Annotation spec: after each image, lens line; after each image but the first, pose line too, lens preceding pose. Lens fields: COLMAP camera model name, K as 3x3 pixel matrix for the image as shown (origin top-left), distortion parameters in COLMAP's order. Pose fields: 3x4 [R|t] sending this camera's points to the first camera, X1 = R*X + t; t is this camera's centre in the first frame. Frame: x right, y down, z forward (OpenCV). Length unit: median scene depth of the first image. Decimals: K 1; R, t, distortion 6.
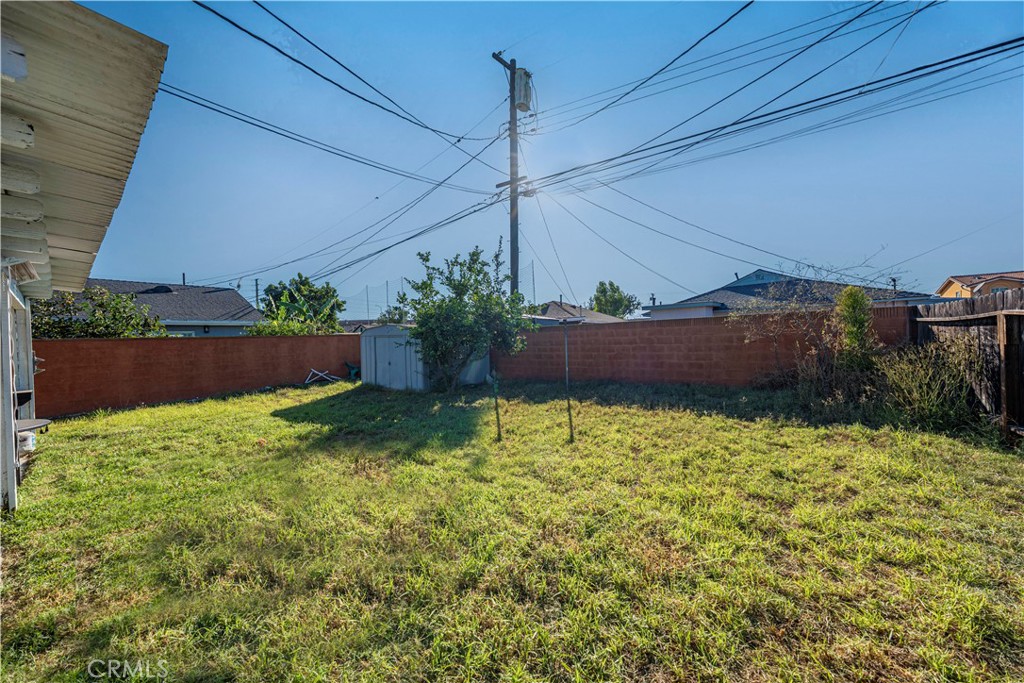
lens RADIAL K [[346.5, 0, 514.5], [0, 346.5, 340.2], [0, 0, 1]] dist [-0.000206, 0.000042]
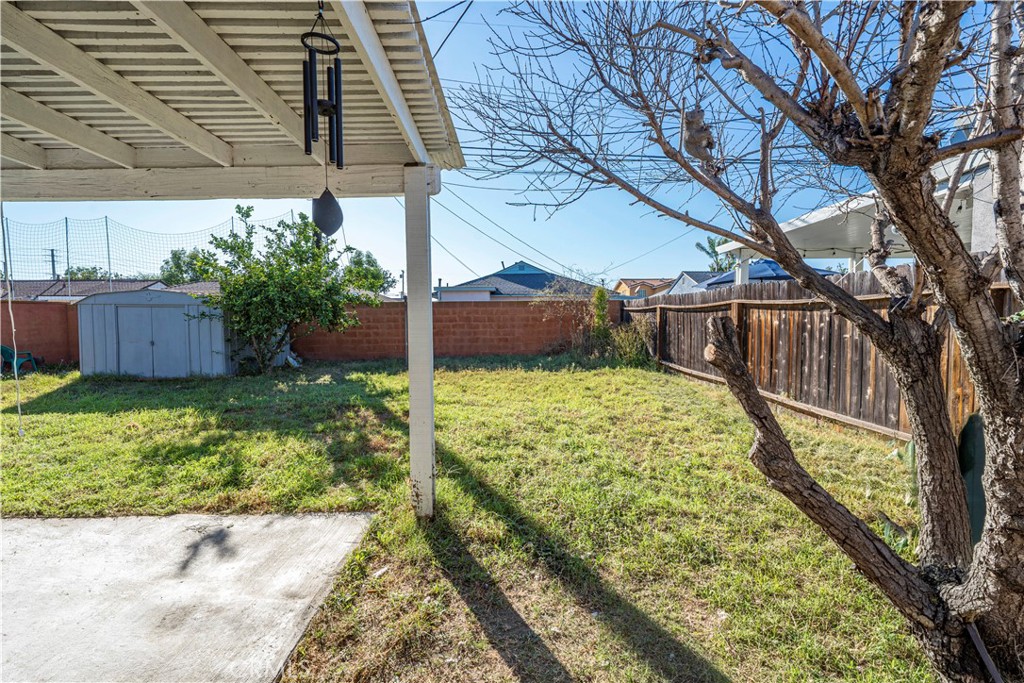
lens RADIAL K [[440.4, 0, 514.2], [0, 440.4, 340.2], [0, 0, 1]] dist [0.000835, -0.000012]
pose [[0.776950, -0.008040, 0.629511, -0.413308], [-0.013532, 0.999474, 0.029466, 0.026526], [-0.629417, -0.031412, 0.776433, -0.226755]]
